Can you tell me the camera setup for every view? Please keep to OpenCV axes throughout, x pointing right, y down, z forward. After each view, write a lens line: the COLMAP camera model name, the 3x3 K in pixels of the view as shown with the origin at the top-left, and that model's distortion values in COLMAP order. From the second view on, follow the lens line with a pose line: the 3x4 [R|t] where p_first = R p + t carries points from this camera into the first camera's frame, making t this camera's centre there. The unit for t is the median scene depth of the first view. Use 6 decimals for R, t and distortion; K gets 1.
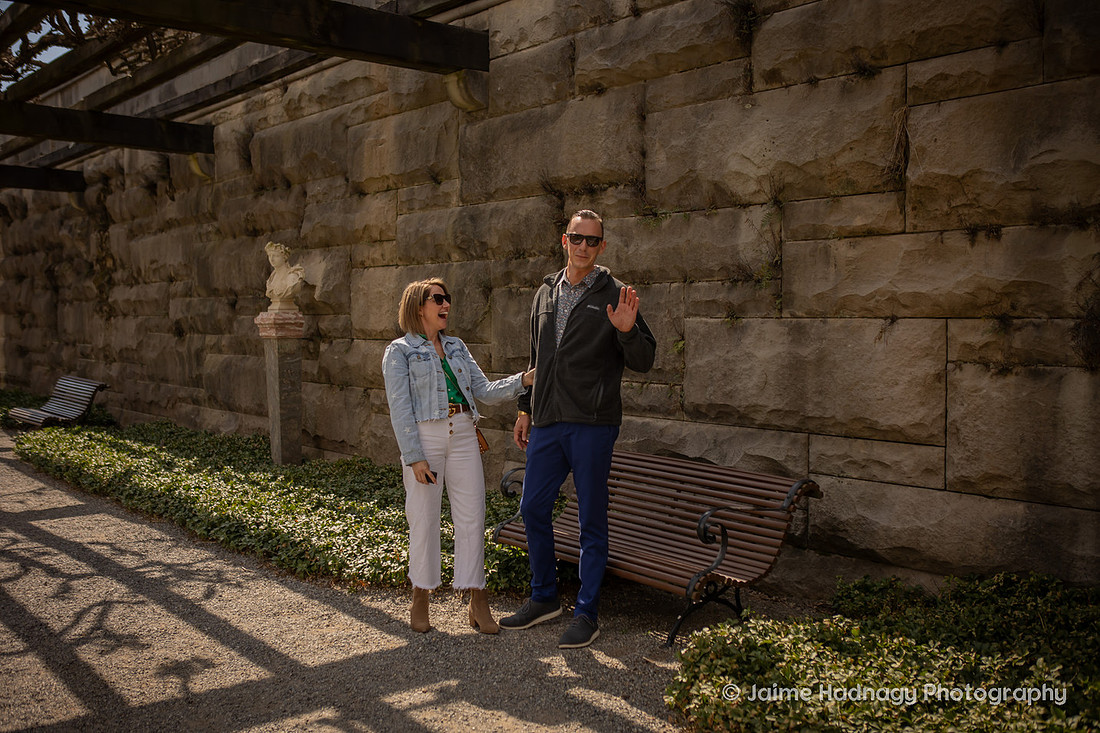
lens RADIAL K [[1151.0, 0, 550.0], [0, 1151.0, 366.5], [0, 0, 1]] dist [-0.073965, 0.131154]
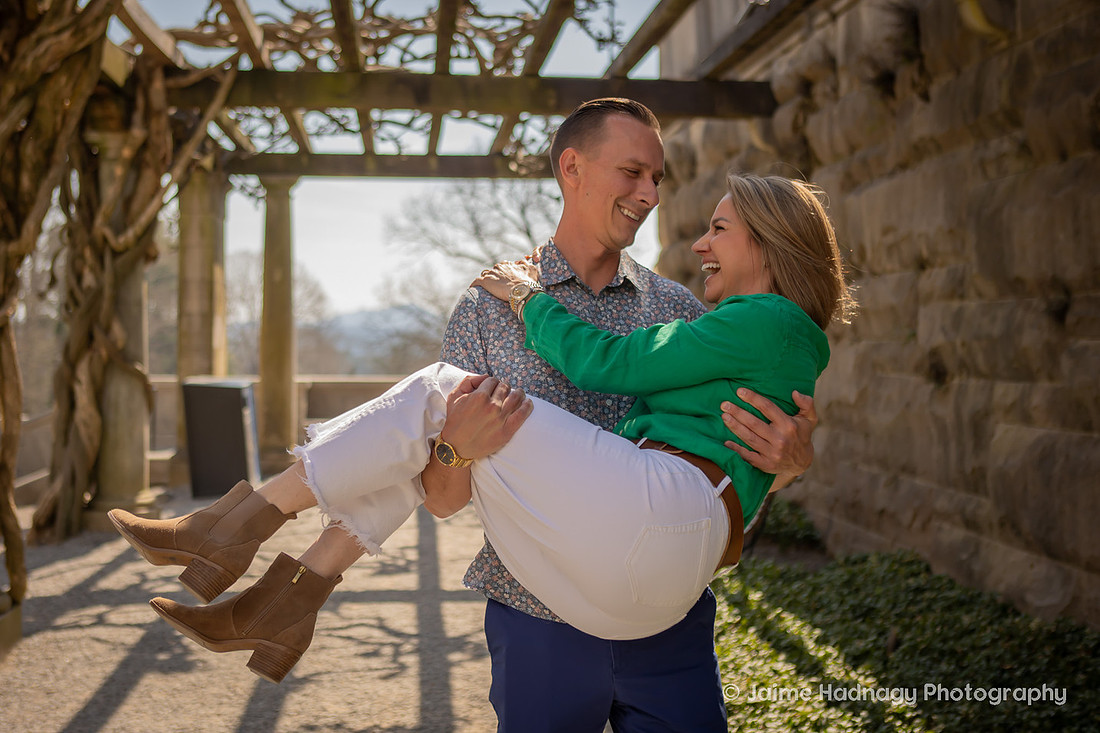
lens RADIAL K [[1594.5, 0, 477.5], [0, 1594.5, 343.0], [0, 0, 1]] dist [-0.005843, 0.051894]
pose [[0.822836, -0.004127, -0.568264, -0.154837], [-0.017765, 0.999298, -0.032981, -0.025868], [0.568002, 0.037233, 0.822185, 0.511042]]
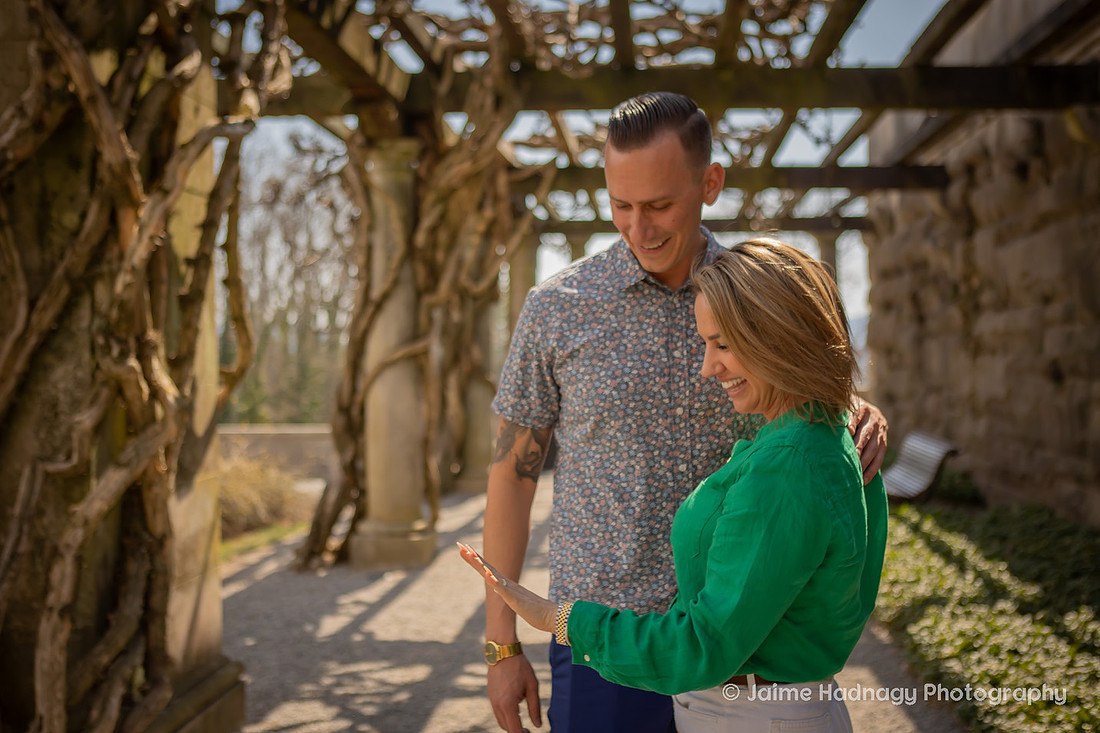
lens RADIAL K [[1329.3, 0, 554.2], [0, 1329.3, 363.6], [0, 0, 1]] dist [-0.012479, 0.003327]
pose [[0.743895, -0.009910, -0.668223, -0.028265], [-0.013009, 0.999486, -0.029306, -0.015458], [0.668170, 0.030493, 0.743383, 0.315123]]
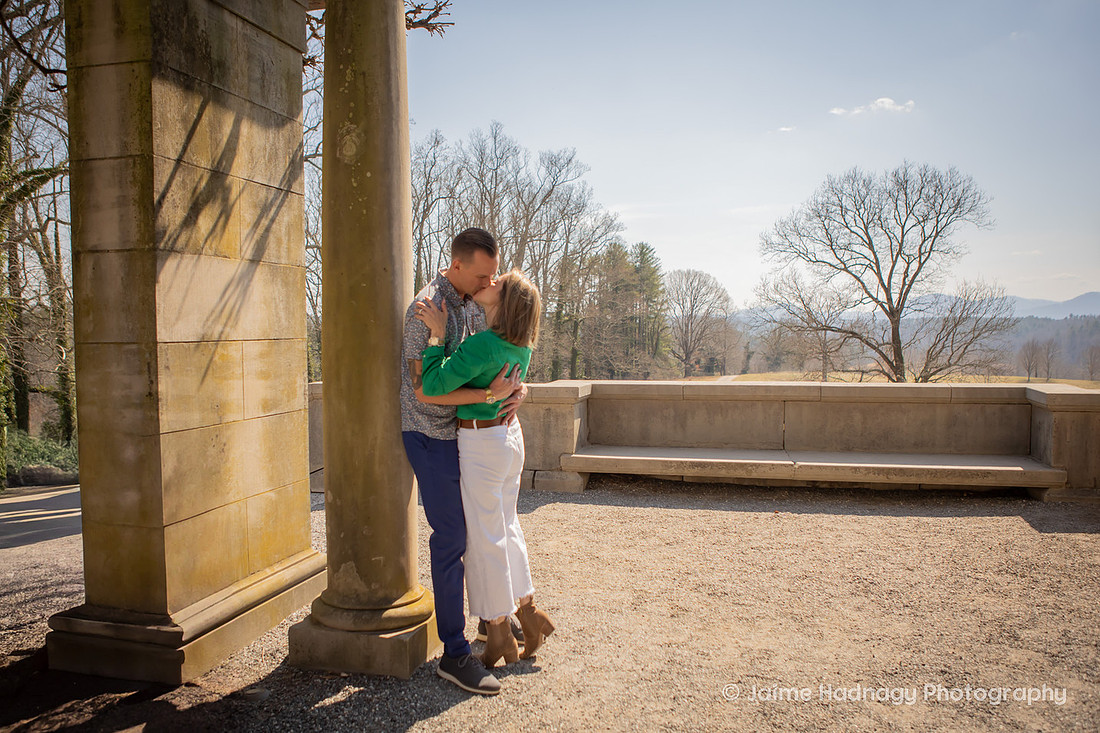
lens RADIAL K [[958.6, 0, 532.0], [0, 958.6, 387.3], [0, 0, 1]] dist [-0.081851, 0.007741]
pose [[0.617890, 0.039113, -0.785291, -1.105308], [-0.018970, 0.999213, 0.034842, -0.076907], [0.786036, -0.006632, 0.618146, 1.818253]]
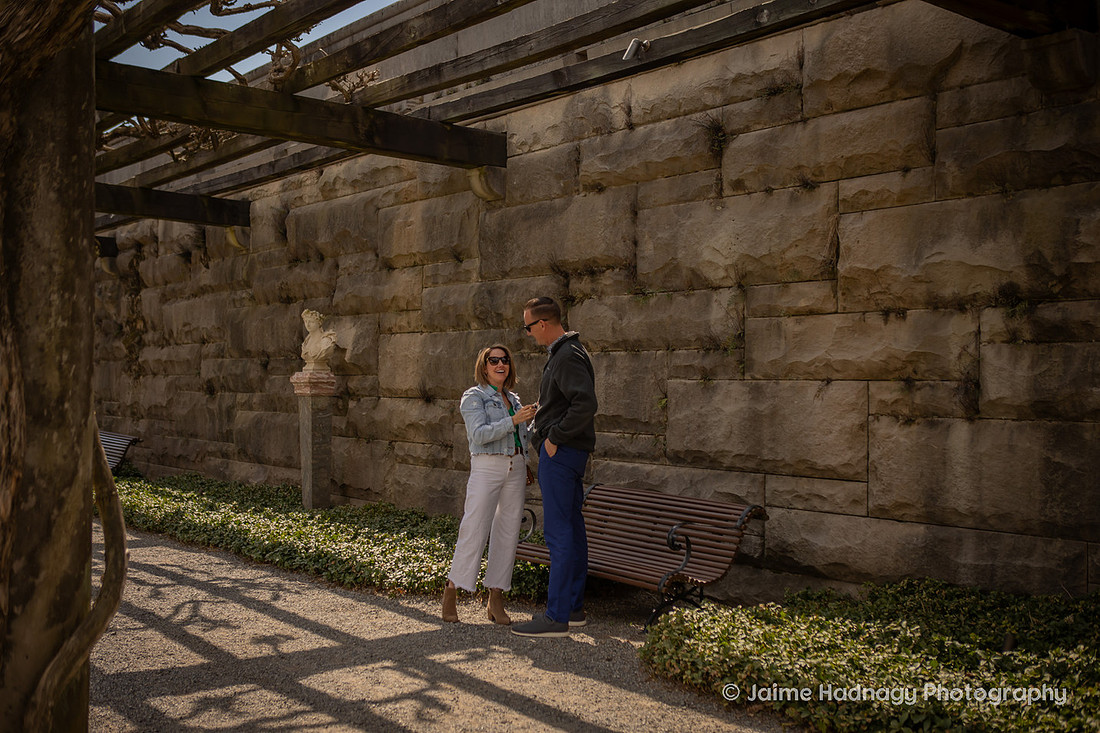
lens RADIAL K [[1227.6, 0, 545.5], [0, 1227.6, 366.8], [0, 0, 1]] dist [-0.067992, 0.159267]
pose [[0.999875, 0.013049, -0.008876, 0.000271], [-0.013548, 0.998181, -0.058739, 0.016153], [0.008094, 0.058852, 0.998234, -0.212867]]
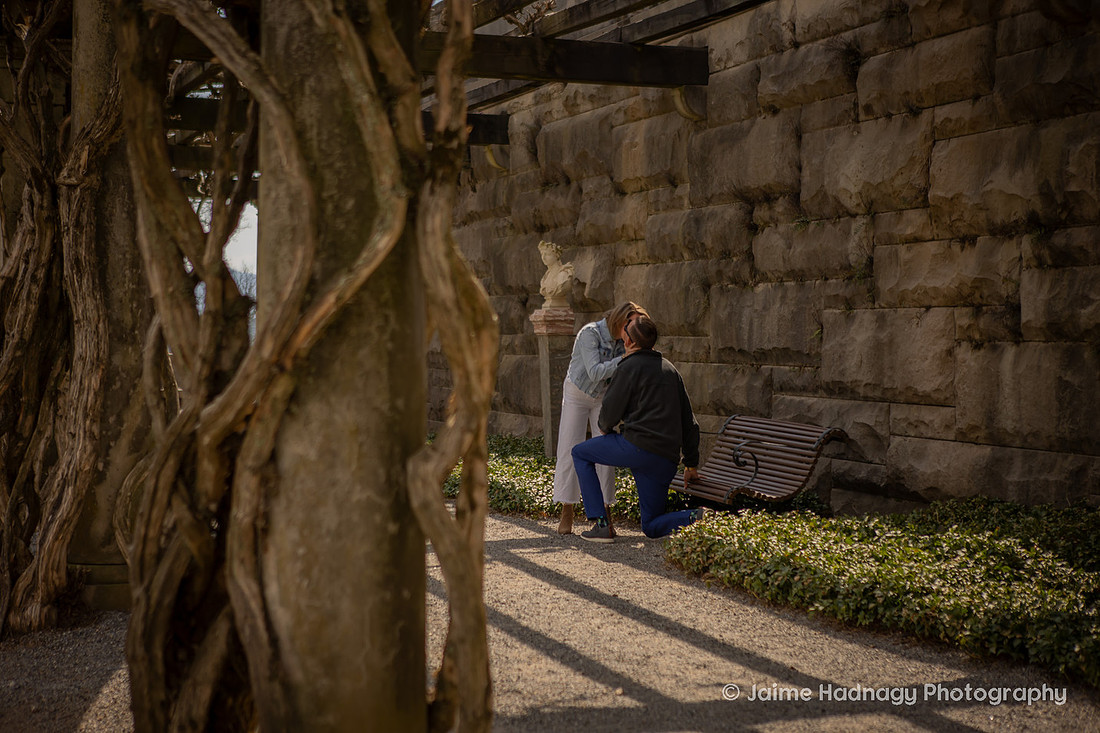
lens RADIAL K [[1963.3, 0, 552.7], [0, 1963.3, 370.0], [0, 0, 1]] dist [0.145014, 0.018785]
pose [[0.945109, 0.002422, -0.326745, 0.381573], [-0.008987, 0.999787, -0.018582, 0.044017], [0.326630, 0.020498, 0.944930, -0.736244]]
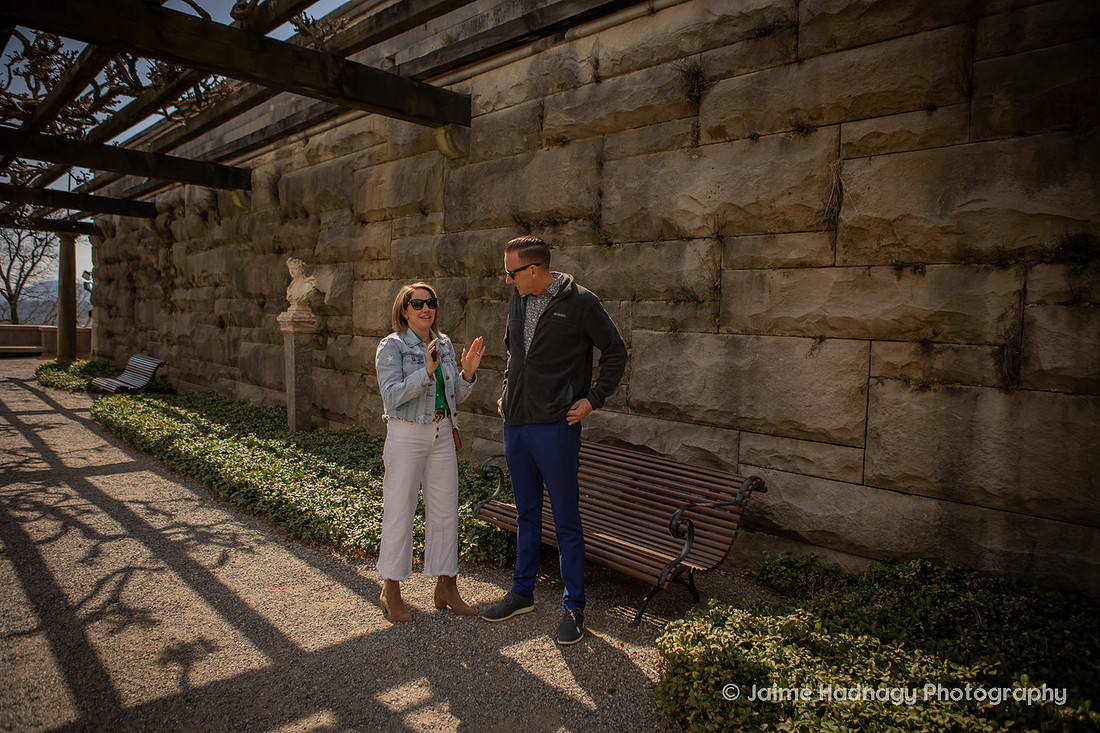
lens RADIAL K [[756.6, 0, 550.7], [0, 756.6, 365.1], [0, 0, 1]] dist [-0.110772, 0.081308]
pose [[0.995516, 0.028091, 0.090330, -0.029544], [-0.029546, 0.999454, 0.014813, -0.010650], [-0.089865, -0.017415, 0.995802, 0.156950]]
